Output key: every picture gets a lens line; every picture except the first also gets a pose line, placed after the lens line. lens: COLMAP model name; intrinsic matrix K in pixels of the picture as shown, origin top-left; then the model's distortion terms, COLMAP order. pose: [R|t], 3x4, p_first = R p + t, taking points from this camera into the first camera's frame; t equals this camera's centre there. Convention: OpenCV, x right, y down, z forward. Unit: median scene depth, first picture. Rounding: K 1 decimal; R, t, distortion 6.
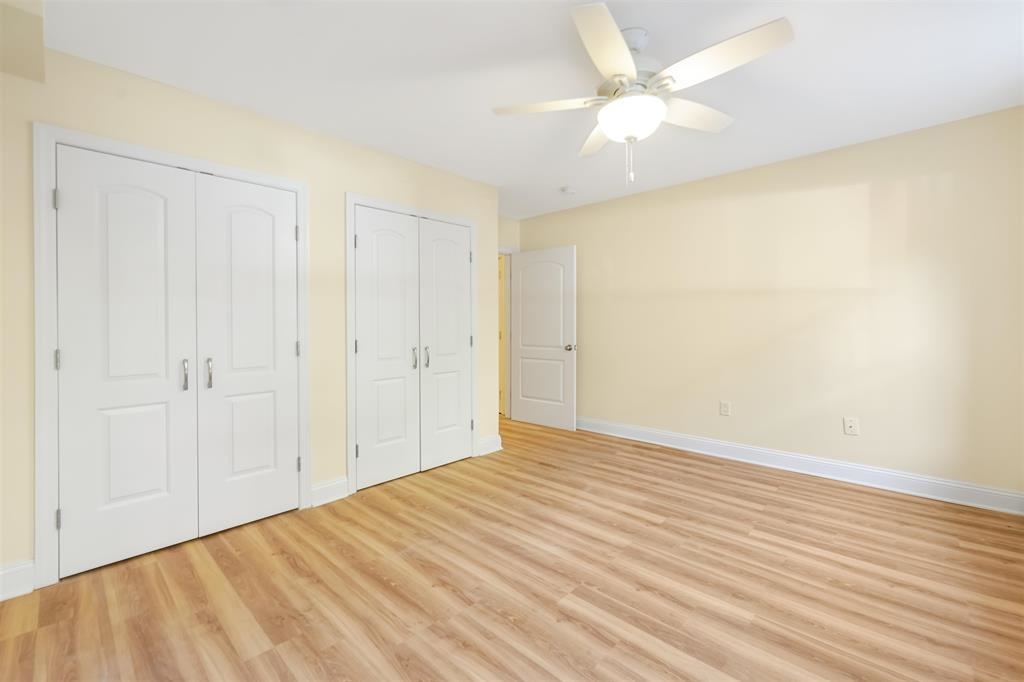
lens RADIAL K [[412.8, 0, 512.3], [0, 412.8, 330.6], [0, 0, 1]] dist [-0.004350, -0.000015]
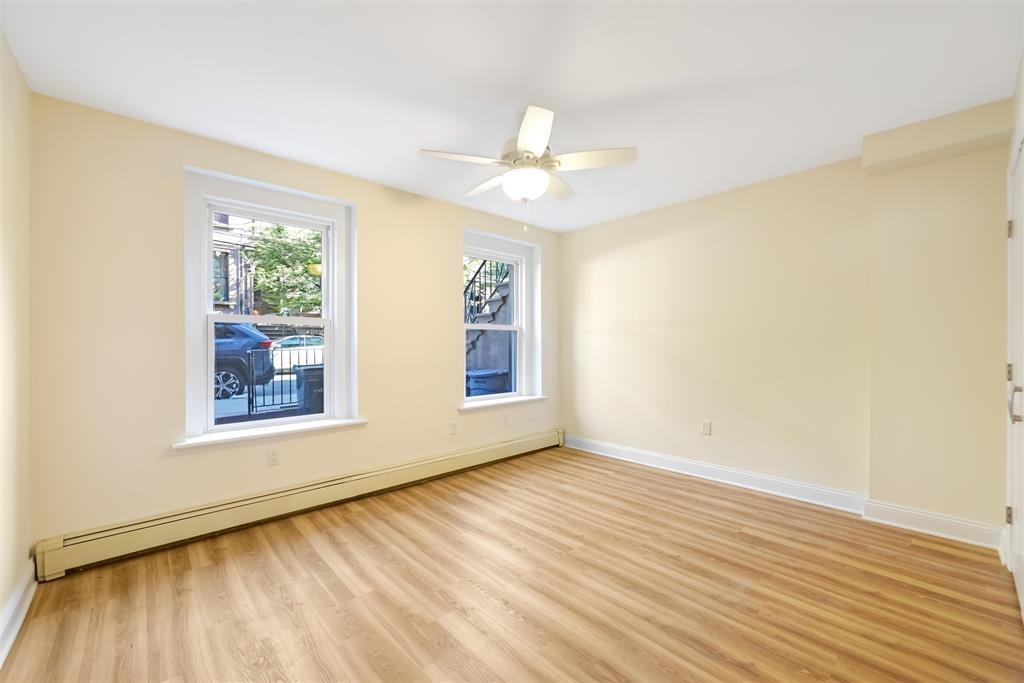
lens RADIAL K [[412.8, 0, 510.7], [0, 412.8, 343.9], [0, 0, 1]] dist [-0.004350, -0.000015]
pose [[-0.997978, 0.008708, 0.062953, 0.225443], [0.009375, 0.999903, 0.010303, -0.064543], [-0.062858, 0.010872, -0.997963, 2.060102]]
